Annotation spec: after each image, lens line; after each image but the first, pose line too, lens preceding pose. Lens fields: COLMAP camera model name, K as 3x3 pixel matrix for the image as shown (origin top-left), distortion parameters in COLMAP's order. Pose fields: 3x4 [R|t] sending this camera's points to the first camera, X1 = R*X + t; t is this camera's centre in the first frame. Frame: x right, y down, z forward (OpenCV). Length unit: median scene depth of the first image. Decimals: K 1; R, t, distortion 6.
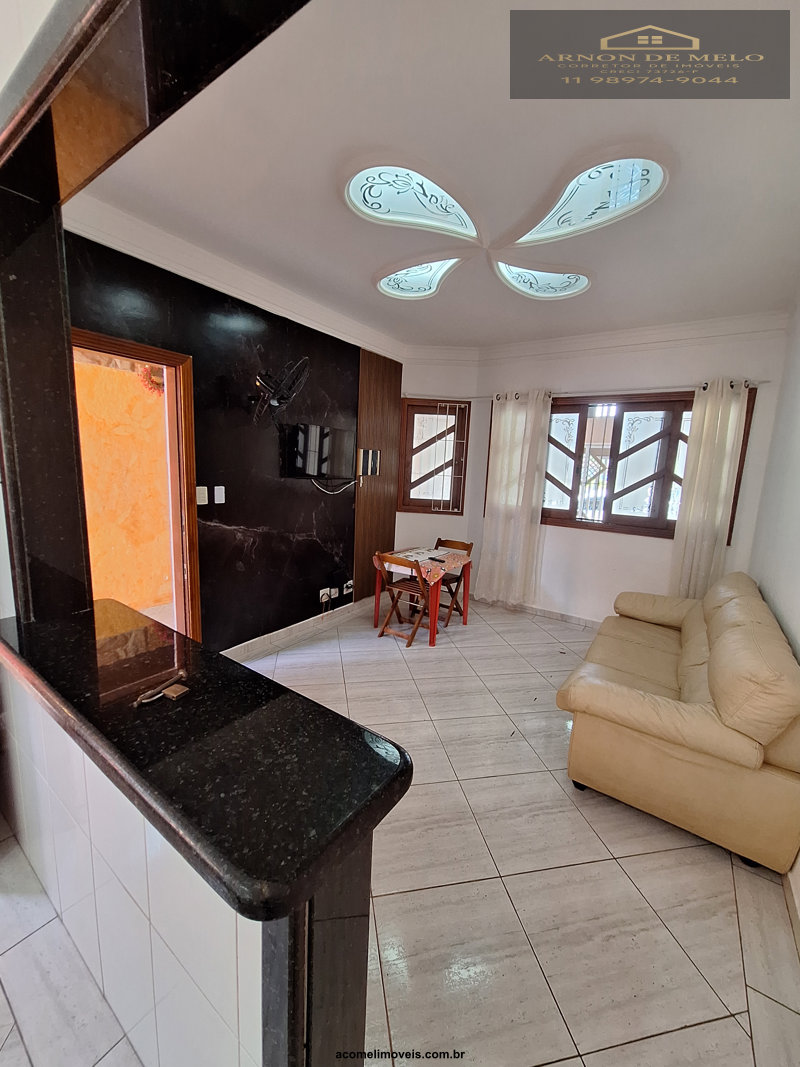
lens RADIAL K [[420.5, 0, 400.0], [0, 420.5, 533.5], [0, 0, 1]] dist [0.000295, 0.000231]
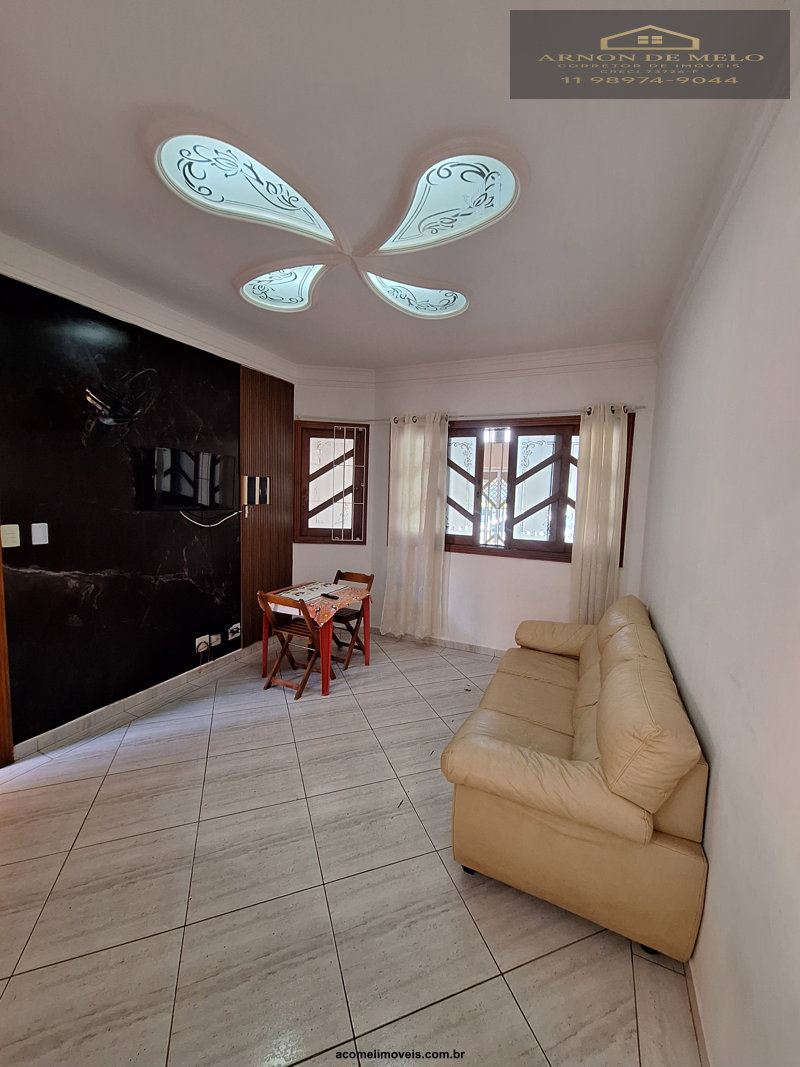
lens RADIAL K [[419.4, 0, 399.2], [0, 419.4, 534.6], [0, 0, 1]] dist [0.000370, 0.000278]
pose [[0.987435, -0.031631, 0.154829, 0.098729], [0.040201, 0.997809, -0.052538, -0.016401], [-0.152828, 0.058102, 0.986543, 0.082910]]
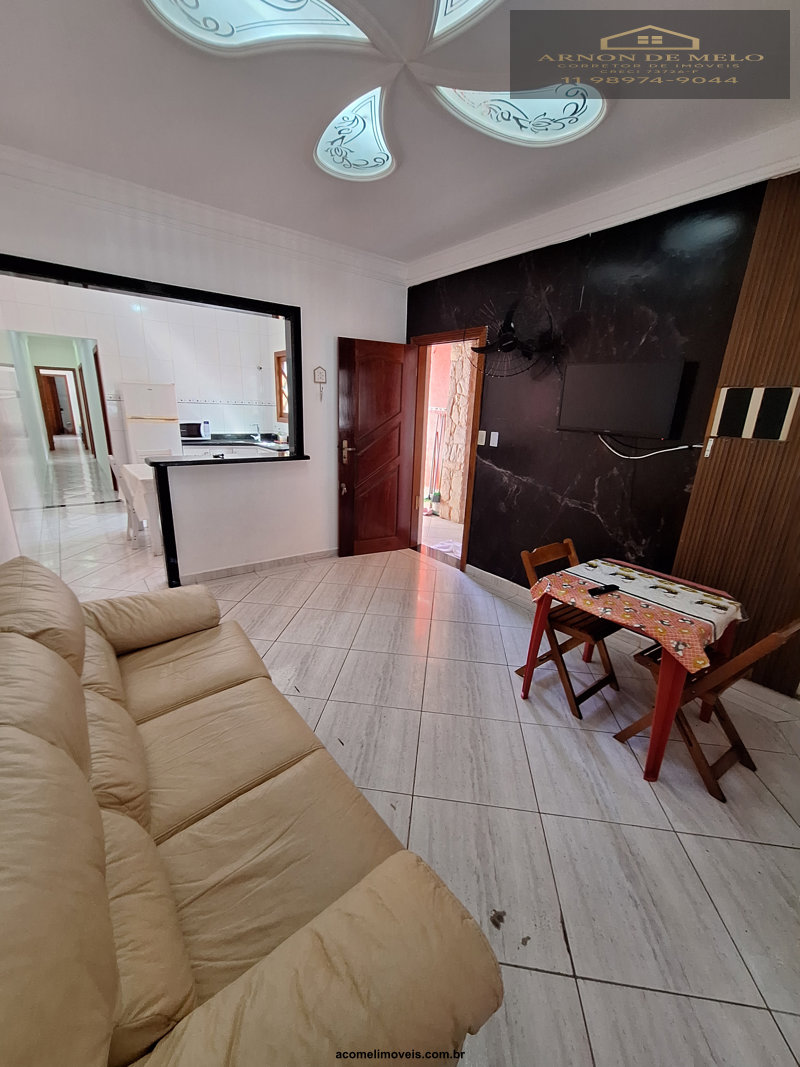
lens RADIAL K [[425.2, 0, 400.6], [0, 425.2, 528.9], [0, 0, 1]] dist [0.015633, 0.000105]
pose [[-0.299655, 0.213644, -0.929819, 0.651146], [-0.207987, 0.936534, 0.282215, -0.109843], [0.931100, 0.277958, -0.236202, 0.875354]]
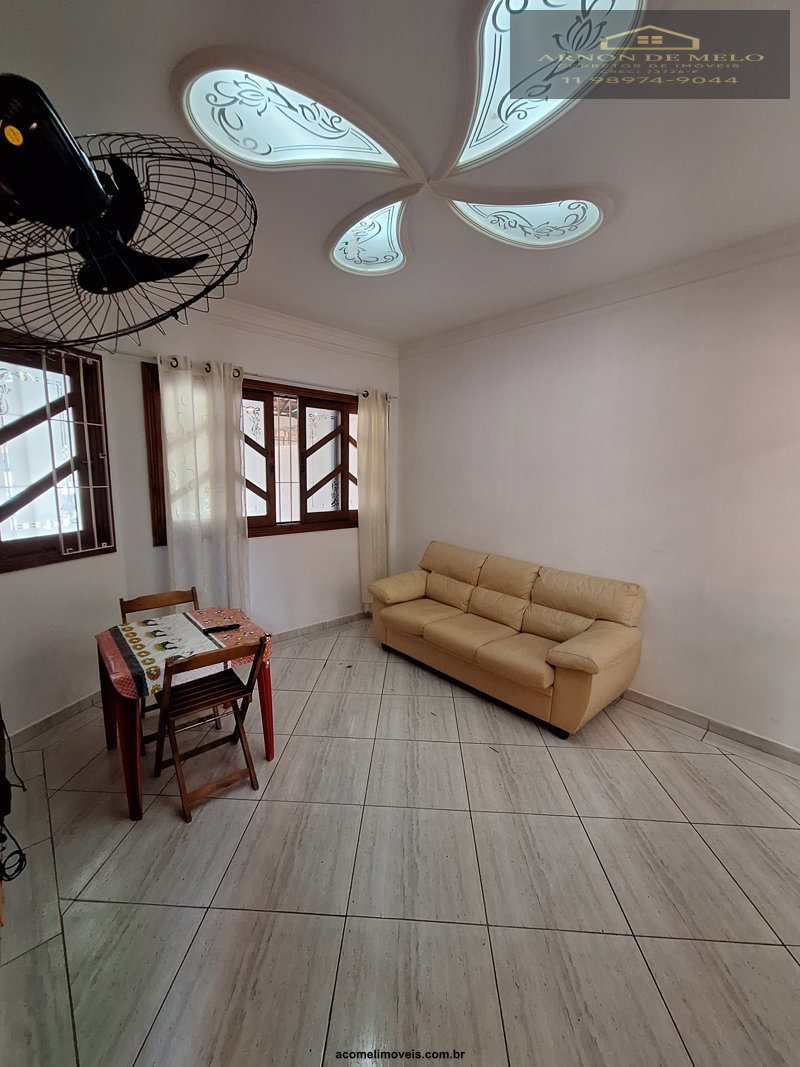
lens RADIAL K [[425.2, 0, 400.6], [0, 425.2, 528.9], [0, 0, 1]] dist [0.015633, 0.000105]
pose [[0.235138, -0.176851, 0.955737, -0.410956], [0.156293, 0.977391, 0.142405, -0.123322], [-0.959314, 0.115890, 0.257462, 0.586514]]
